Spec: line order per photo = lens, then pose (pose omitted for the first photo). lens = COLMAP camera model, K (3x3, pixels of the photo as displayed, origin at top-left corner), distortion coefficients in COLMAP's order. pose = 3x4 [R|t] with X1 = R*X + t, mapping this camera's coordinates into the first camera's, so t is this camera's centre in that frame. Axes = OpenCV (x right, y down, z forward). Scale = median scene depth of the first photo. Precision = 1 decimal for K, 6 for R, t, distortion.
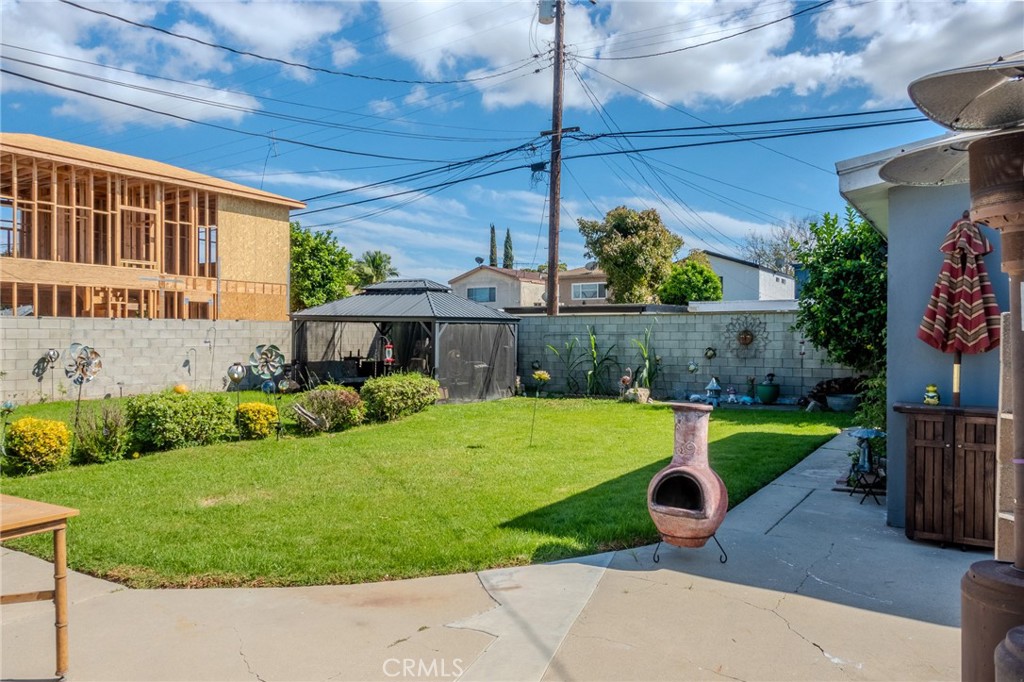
lens RADIAL K [[710.2, 0, 512.0], [0, 710.2, 341.0], [0, 0, 1]] dist [-0.000078, 0.000486]
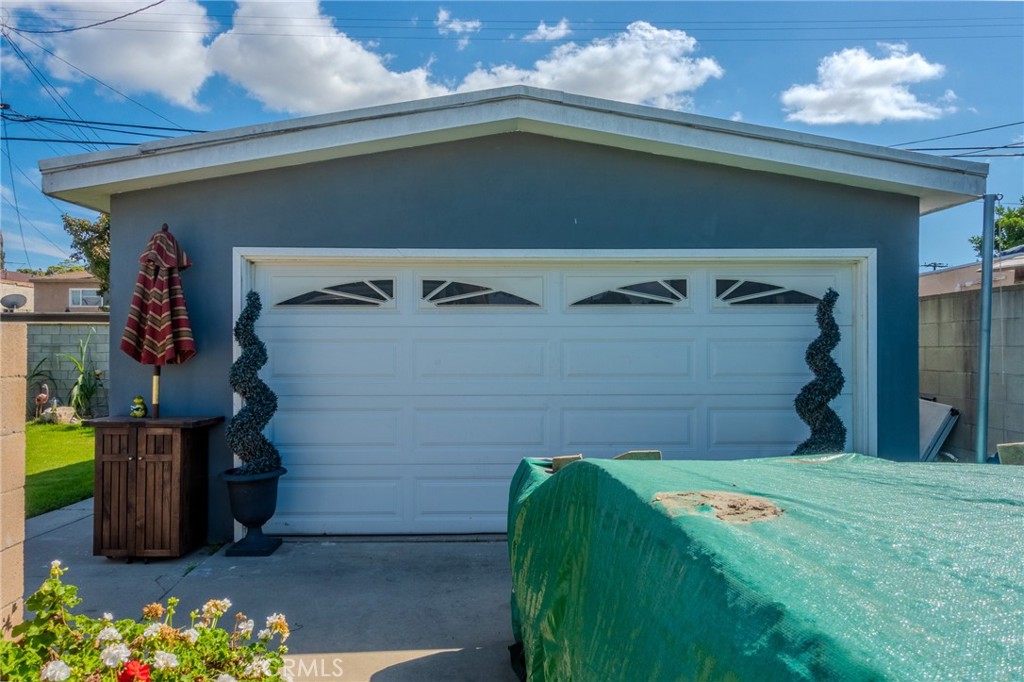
lens RADIAL K [[710.2, 0, 512.0], [0, 710.2, 341.0], [0, 0, 1]] dist [-0.000078, 0.000486]
pose [[0.870708, 0.007016, 0.491751, 0.578982], [0.002094, 0.999836, -0.017972, 0.002697], [-0.491796, 0.016679, 0.870551, -0.121523]]
